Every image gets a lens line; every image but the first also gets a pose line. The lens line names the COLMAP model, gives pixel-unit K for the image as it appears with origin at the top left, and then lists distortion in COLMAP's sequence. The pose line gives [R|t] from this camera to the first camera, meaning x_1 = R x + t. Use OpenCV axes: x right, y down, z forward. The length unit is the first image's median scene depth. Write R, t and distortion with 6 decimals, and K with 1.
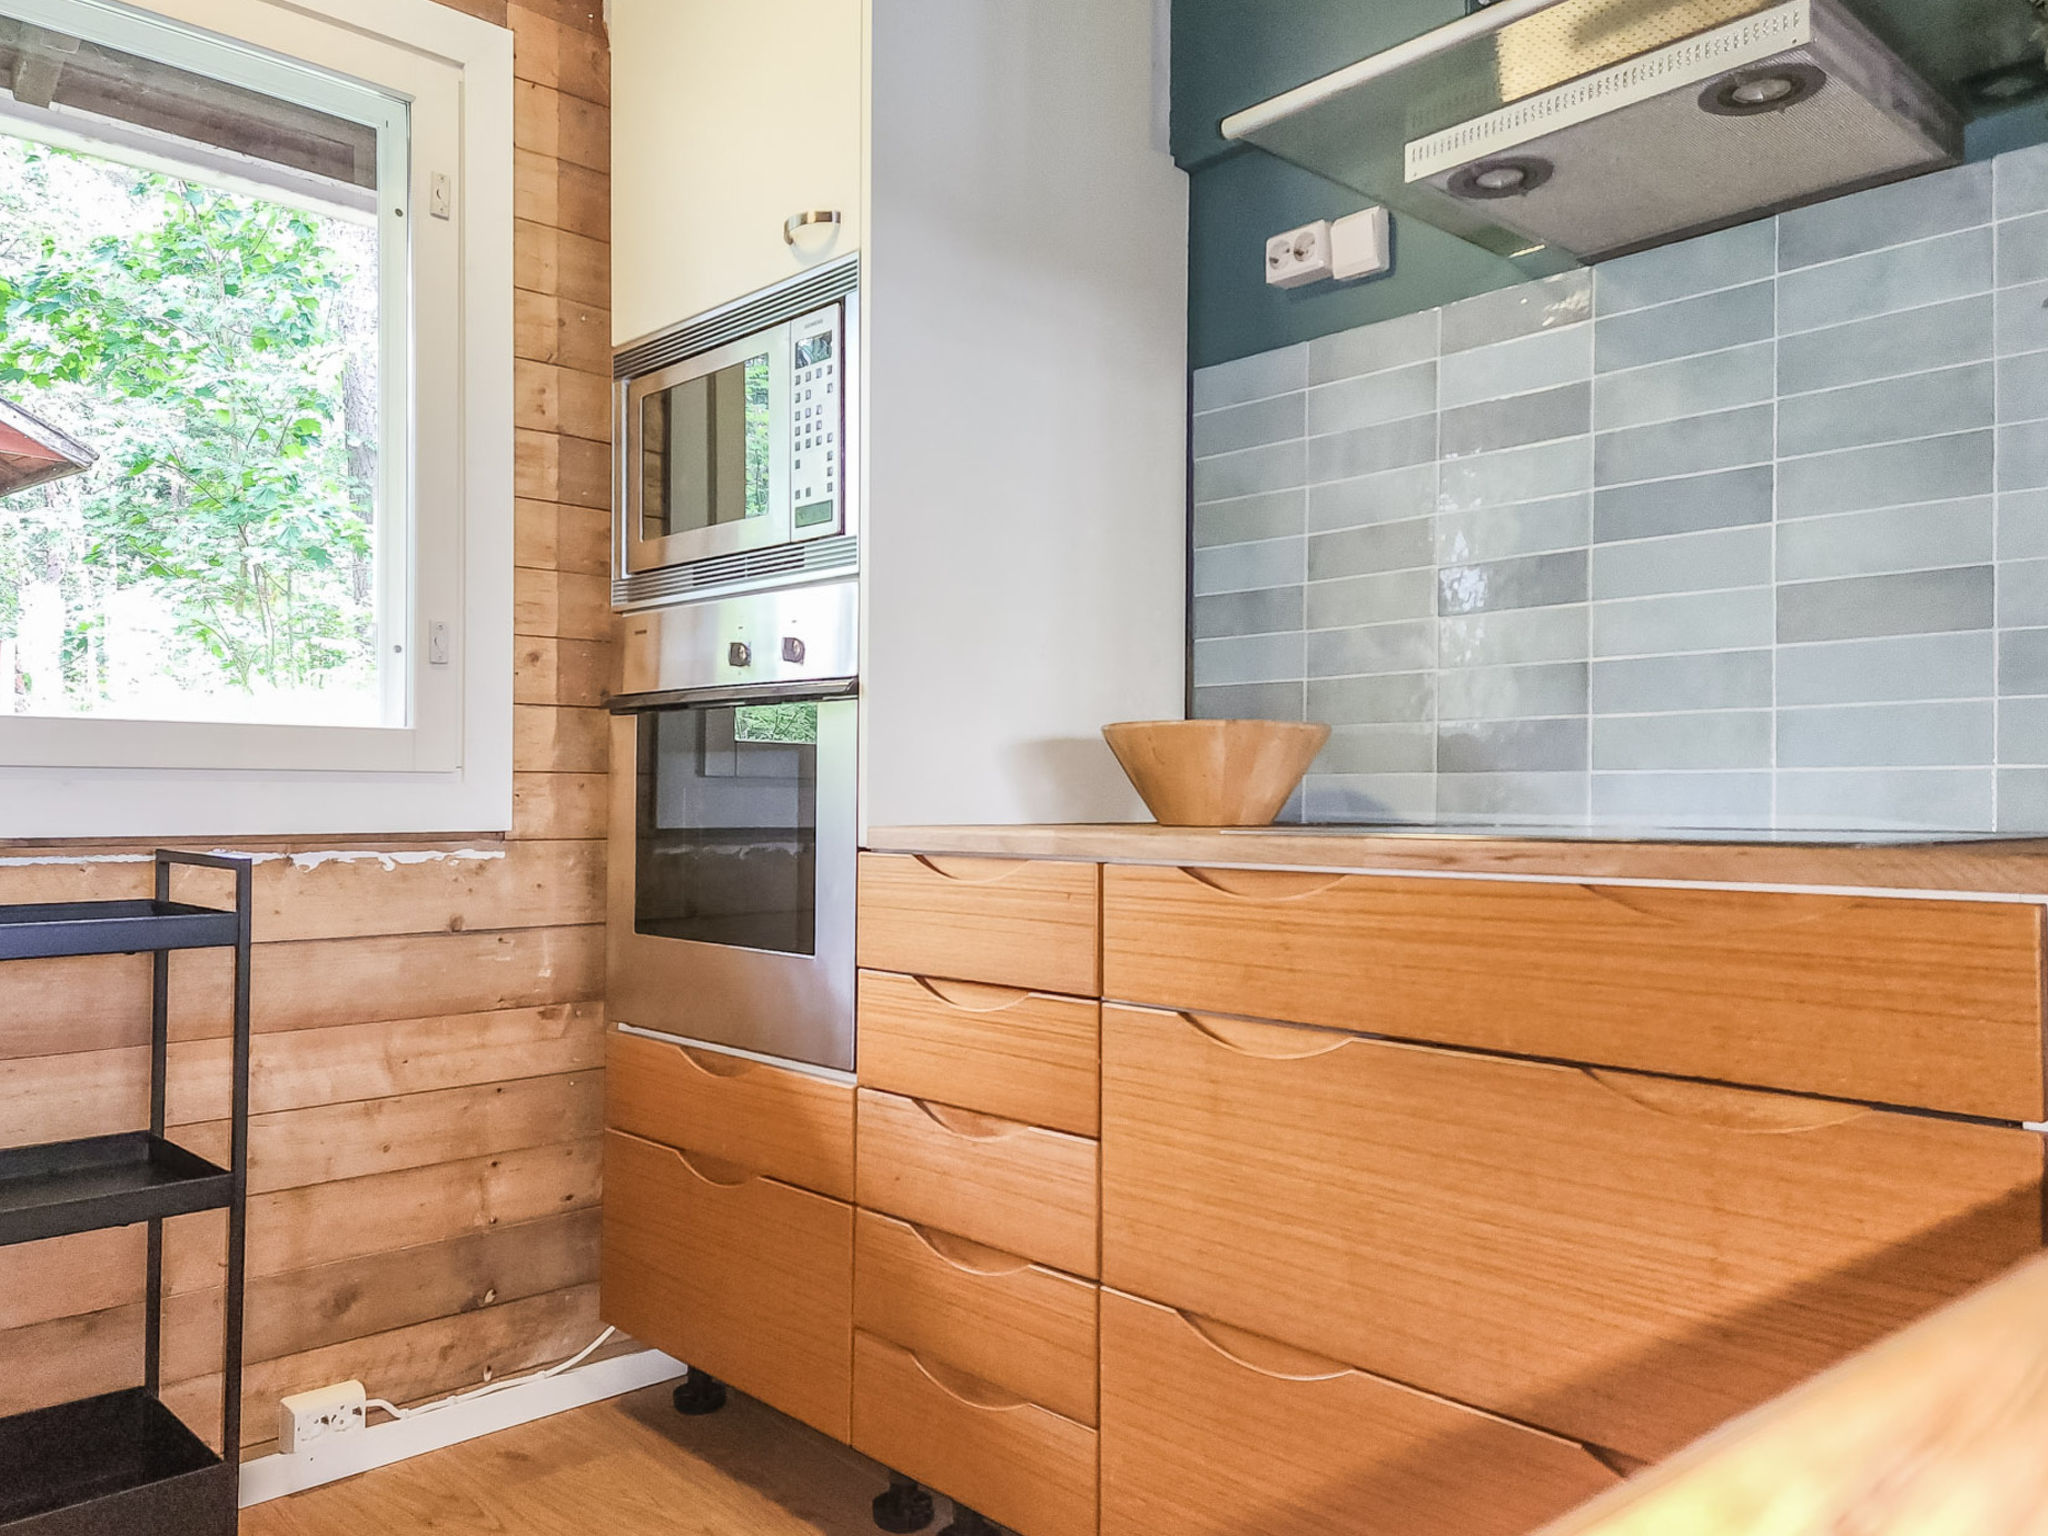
lens RADIAL K [[1511.1, 0, 977.0], [0, 1511.1, 764.0], [0, 0, 1]] dist [0.122764, -0.112030]
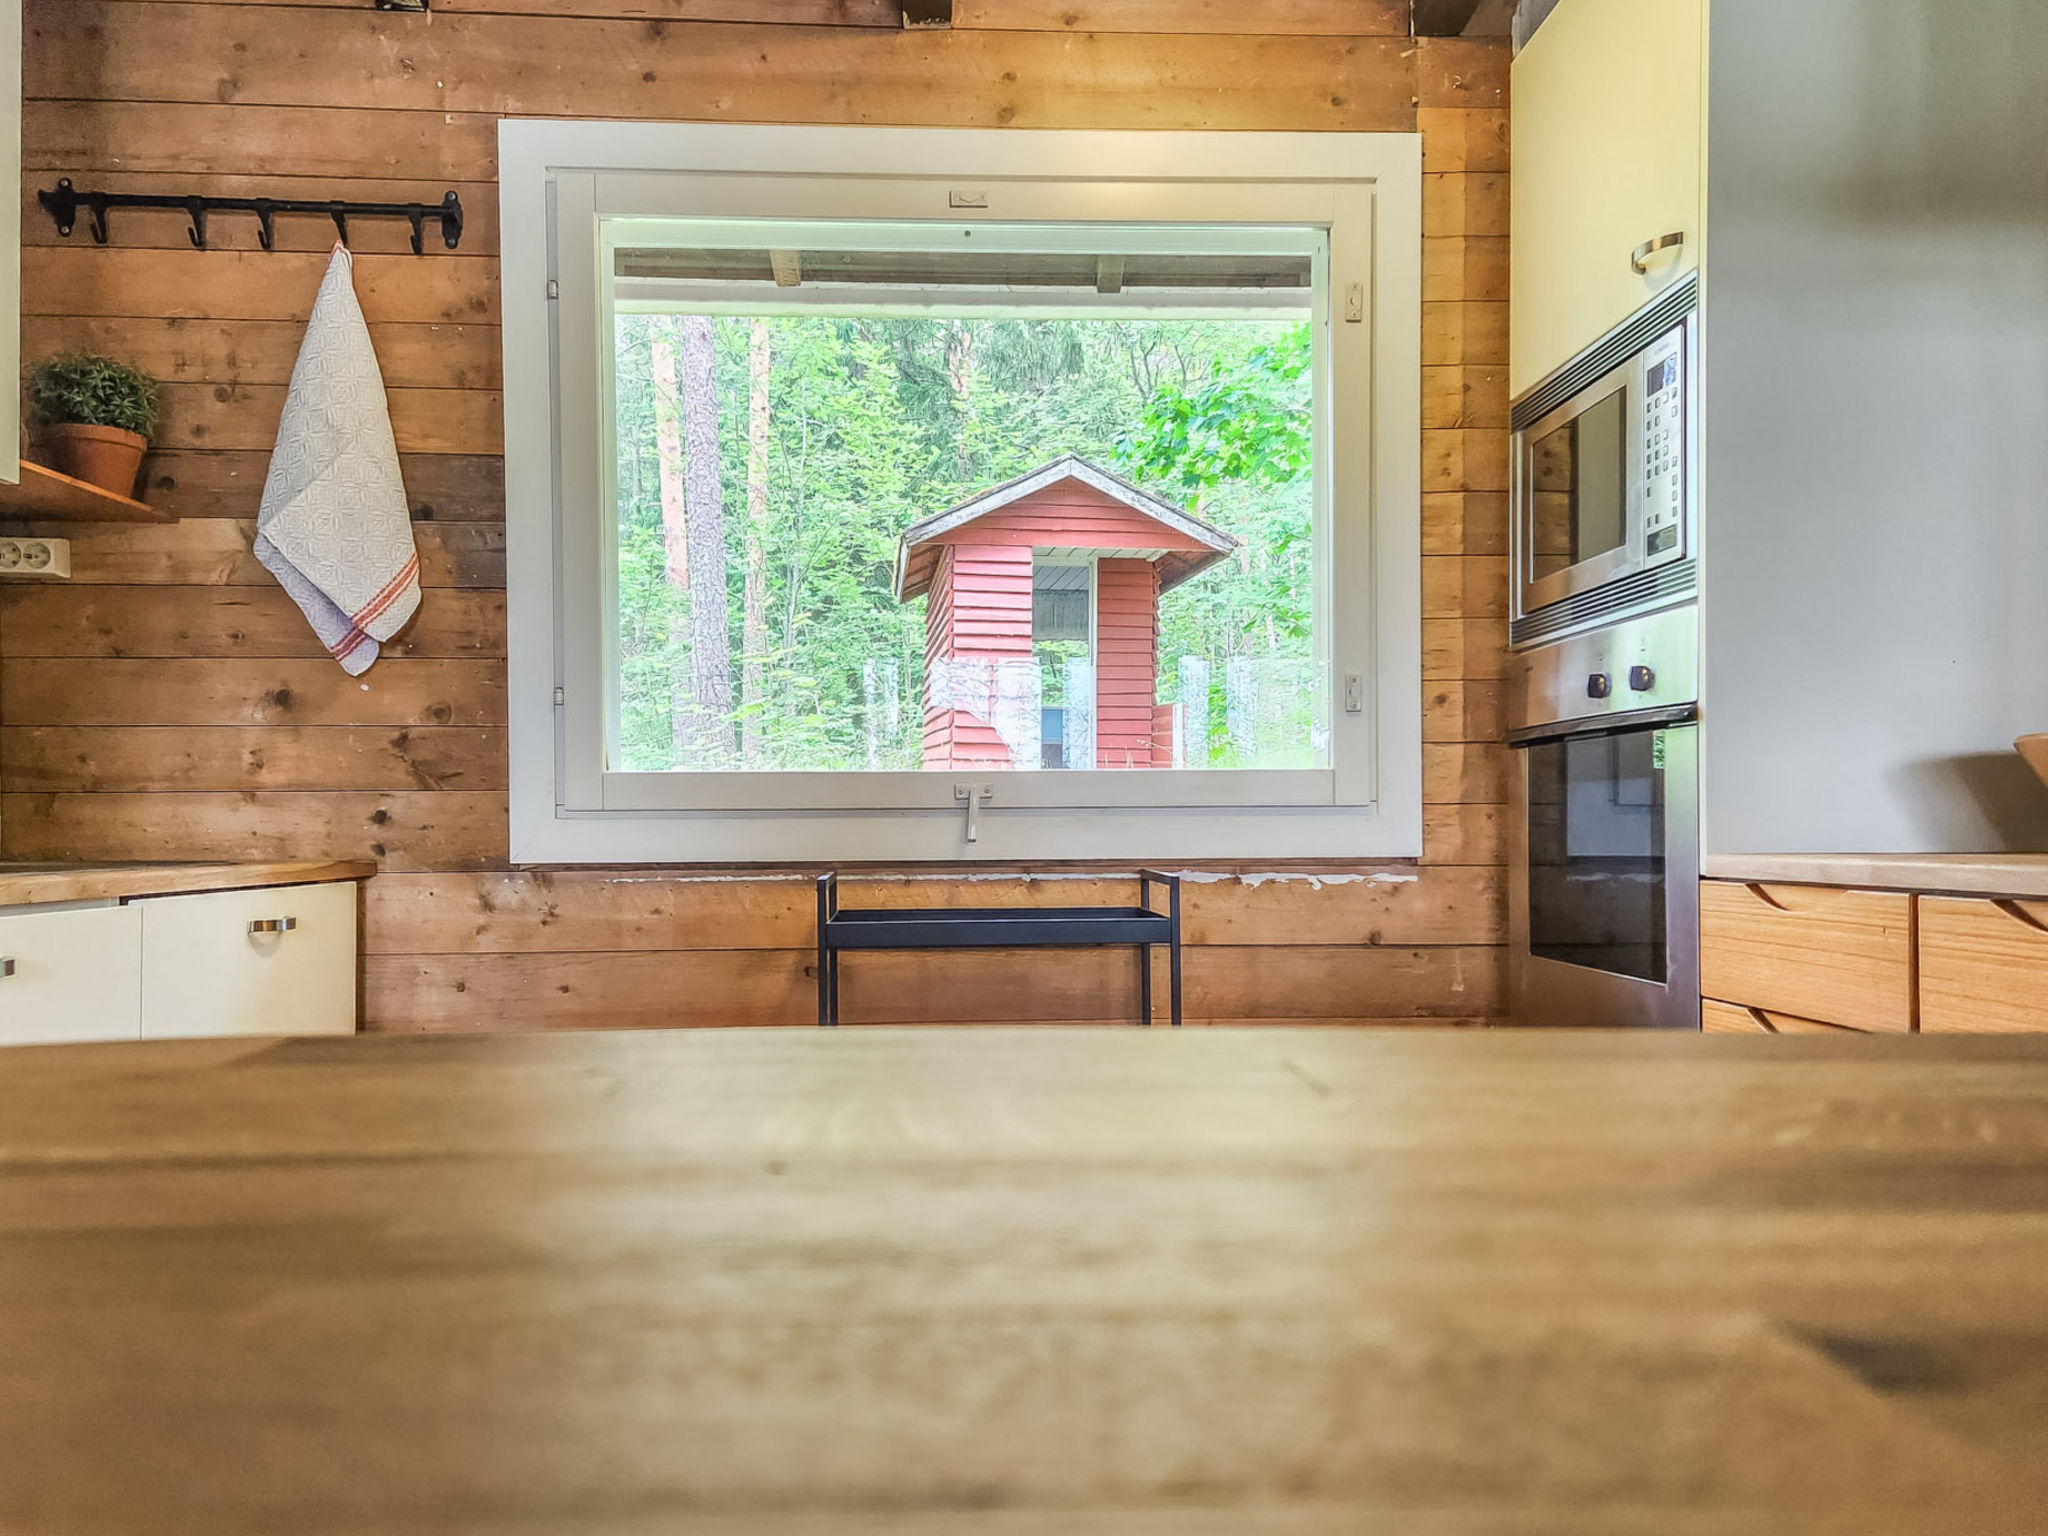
lens RADIAL K [[1524.1, 0, 999.4], [0, 1524.1, 821.2], [0, 0, 1]] dist [0.086412, 0.003341]
pose [[0.764265, -0.010578, -0.644816, 0.181513], [0.021736, 0.999720, 0.009362, 0.000353], [0.644536, -0.021171, 0.764280, -0.051893]]
